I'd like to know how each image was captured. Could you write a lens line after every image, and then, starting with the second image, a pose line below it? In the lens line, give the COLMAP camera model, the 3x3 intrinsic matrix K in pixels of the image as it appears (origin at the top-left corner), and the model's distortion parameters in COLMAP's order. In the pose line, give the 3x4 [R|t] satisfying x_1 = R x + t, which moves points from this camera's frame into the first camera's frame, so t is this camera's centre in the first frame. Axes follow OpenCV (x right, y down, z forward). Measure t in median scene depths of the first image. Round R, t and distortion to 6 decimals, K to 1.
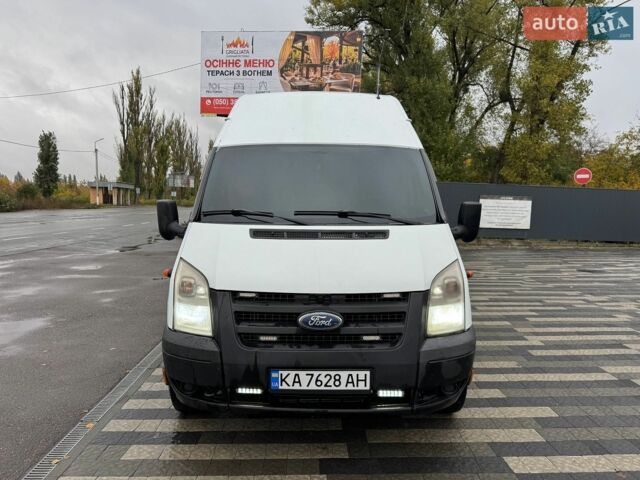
lens RADIAL K [[450.5, 0, 316.5], [0, 450.5, 242.0], [0, 0, 1]] dist [0.029659, -0.028630]
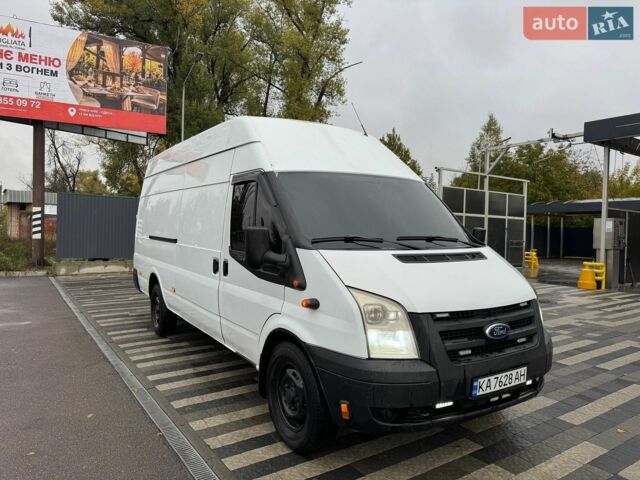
lens RADIAL K [[450.5, 0, 316.3], [0, 450.5, 240.5], [0, 0, 1]] dist [0.029659, -0.028630]
pose [[0.851743, -0.017774, 0.523659, -0.993675], [0.044065, 0.998314, -0.037787, -0.035313], [-0.522104, 0.055260, 0.851090, 0.223488]]
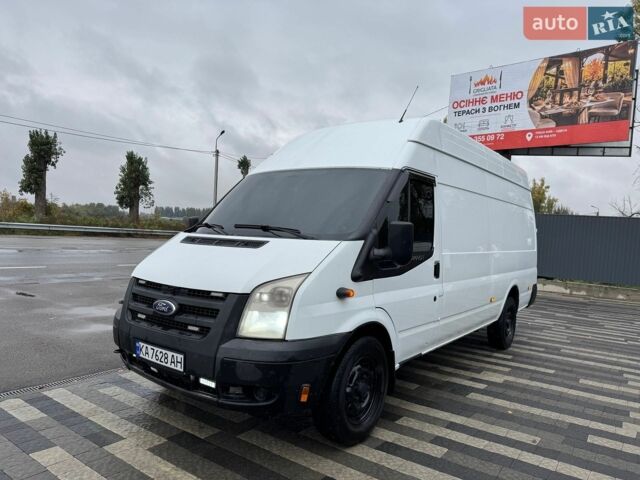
lens RADIAL K [[450.5, 0, 321.6], [0, 450.5, 239.2], [0, 0, 1]] dist [0.029659, -0.028630]
pose [[0.800084, 0.037255, -0.598730, 1.063295], [-0.095121, 0.993321, -0.065303, 0.031114], [0.592298, 0.109200, 0.798285, 0.245786]]
